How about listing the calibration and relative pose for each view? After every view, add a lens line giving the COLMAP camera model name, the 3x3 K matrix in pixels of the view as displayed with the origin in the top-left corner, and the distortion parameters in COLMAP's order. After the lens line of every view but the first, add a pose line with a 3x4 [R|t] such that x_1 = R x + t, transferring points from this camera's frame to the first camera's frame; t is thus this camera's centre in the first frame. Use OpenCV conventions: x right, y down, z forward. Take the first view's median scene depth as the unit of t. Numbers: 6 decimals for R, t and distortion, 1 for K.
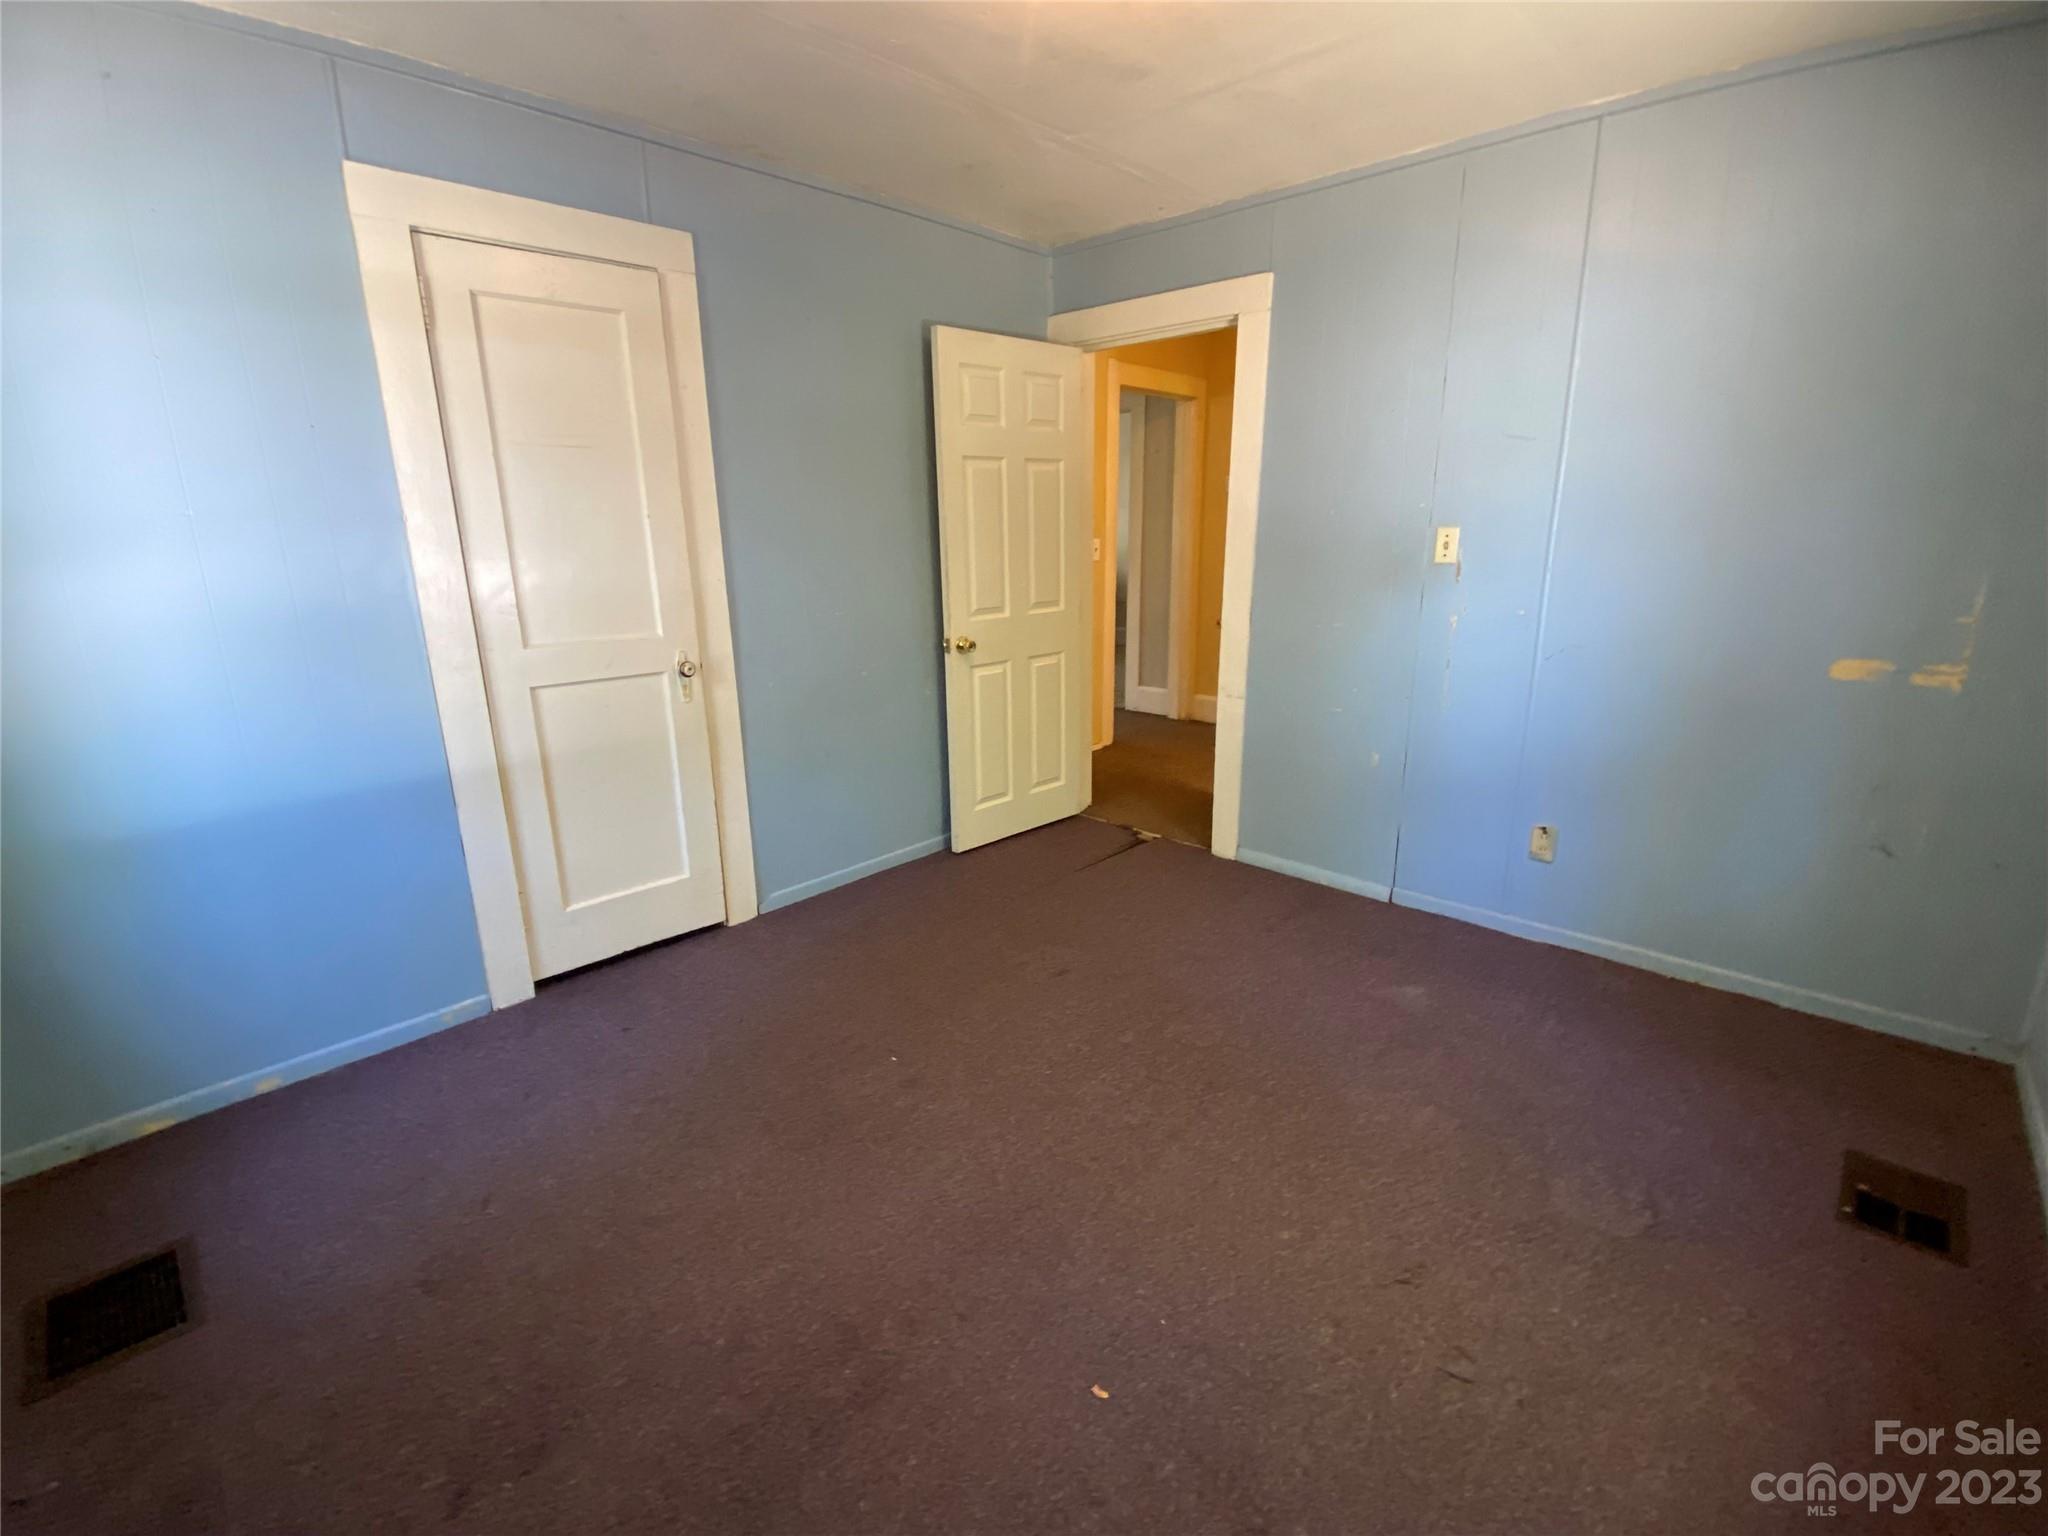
lens RADIAL K [[923.6, 0, 1024.0], [0, 923.6, 768.0], [0, 0, 1]] dist [0.027840, -0.023635]
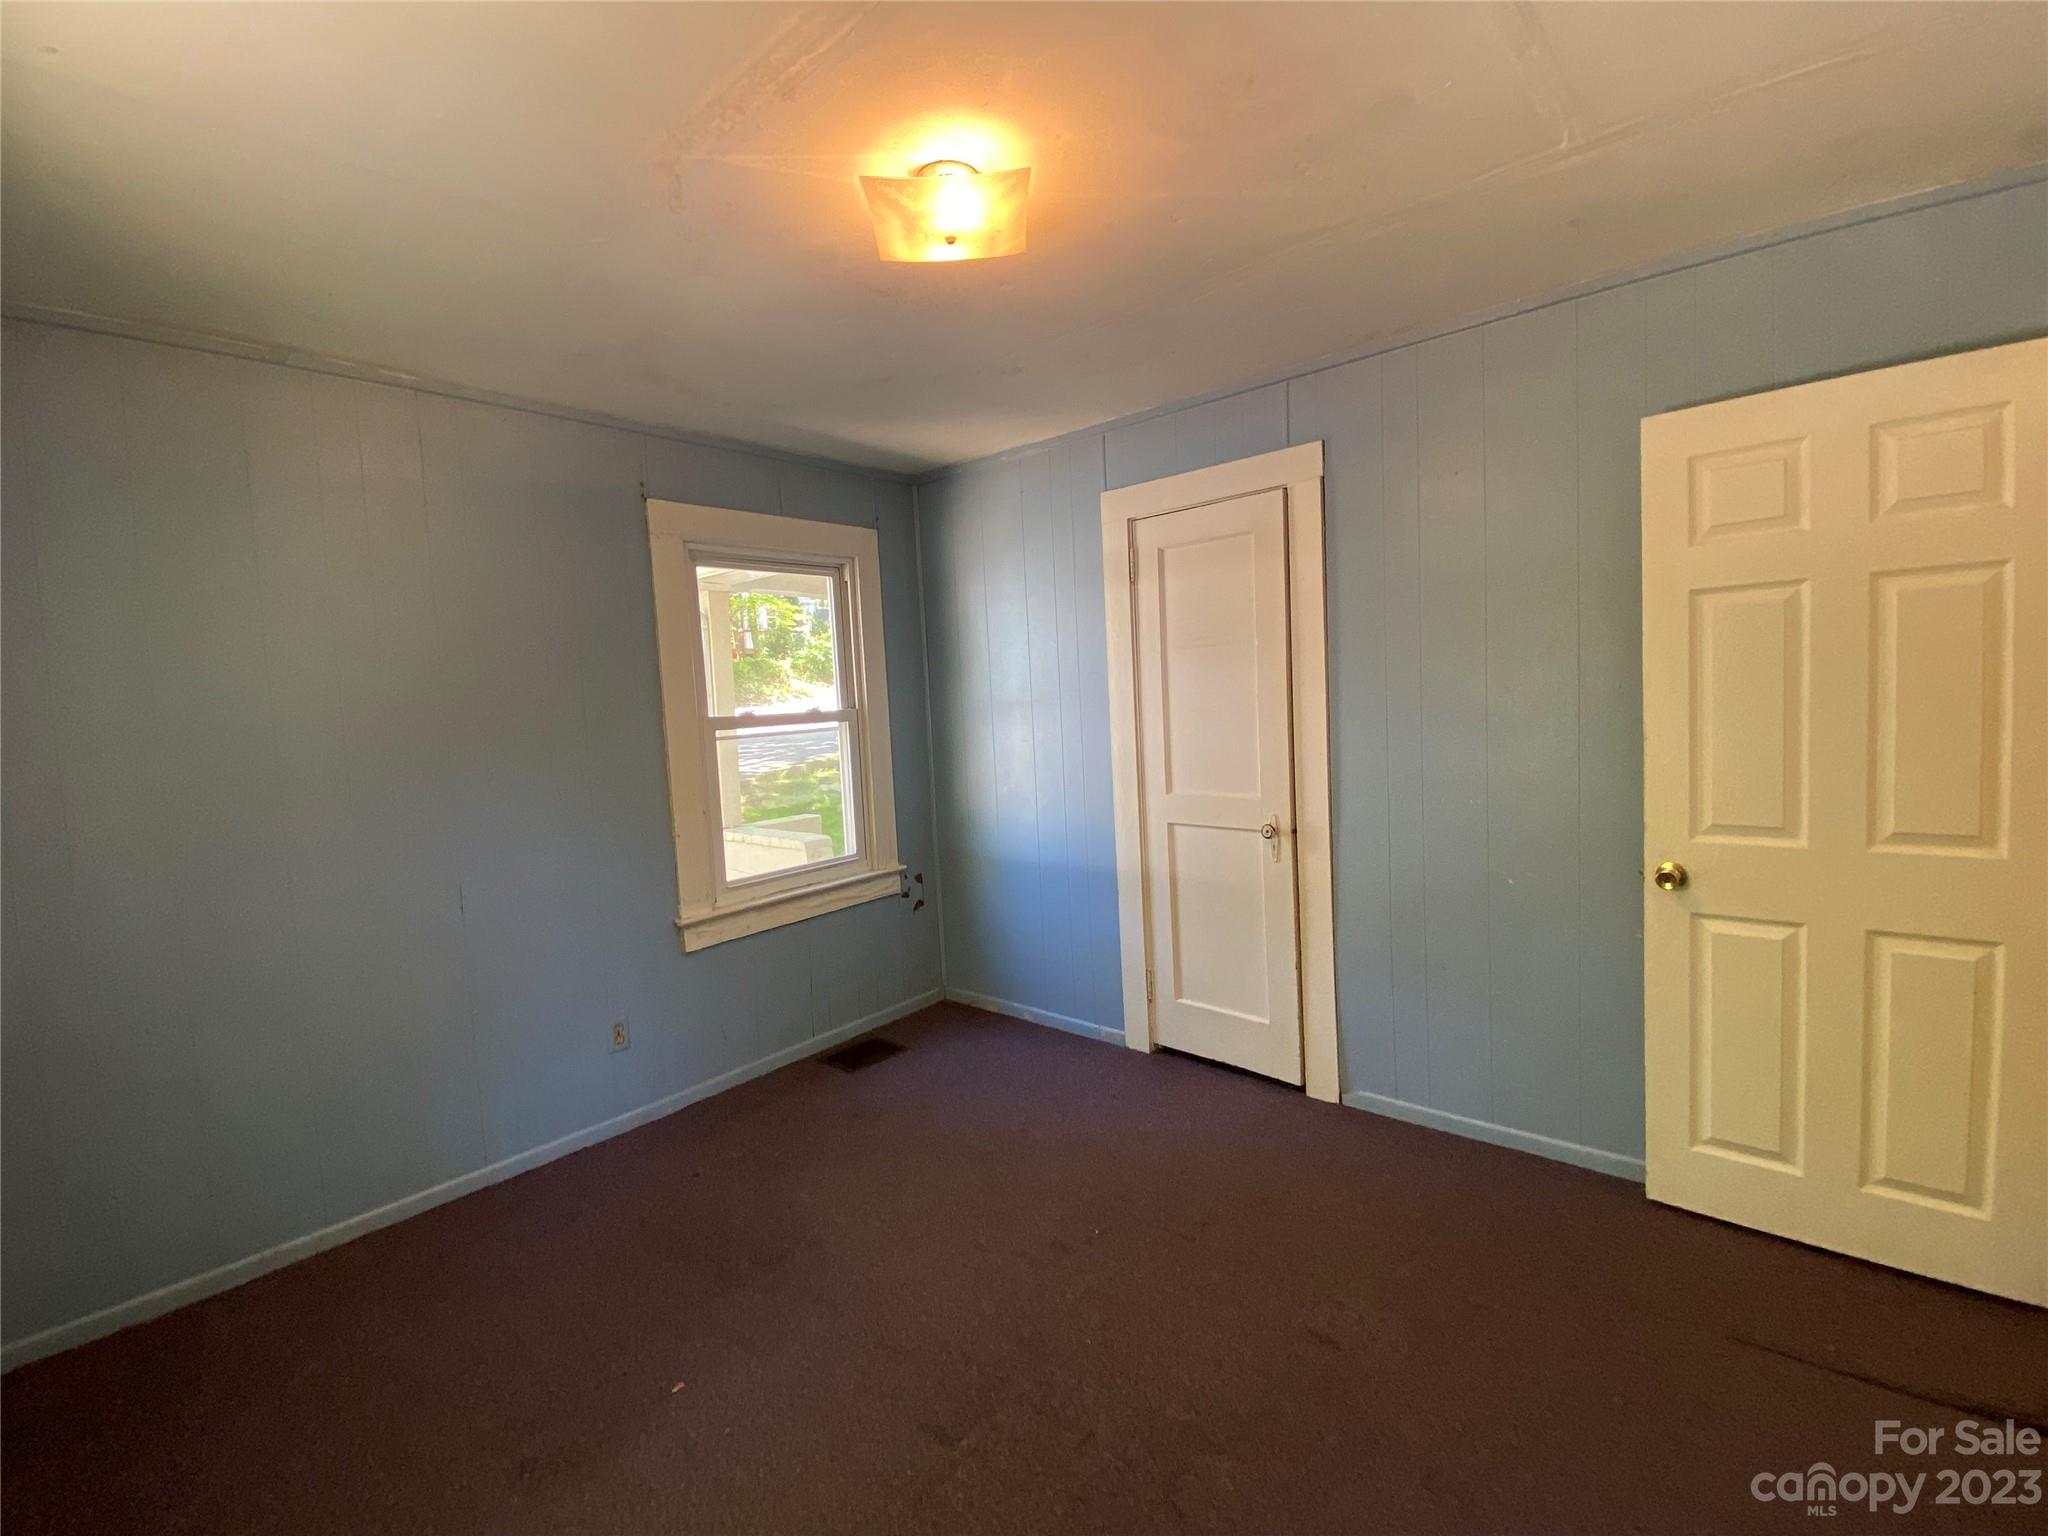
lens RADIAL K [[923.6, 0, 1024.0], [0, 923.6, 768.0], [0, 0, 1]] dist [0.027840, -0.023635]
pose [[0.017781, 0.090005, -0.995783, 0.681680], [-0.213390, 0.973335, 0.084166, -0.202233], [0.976805, 0.210994, 0.036513, 0.644184]]
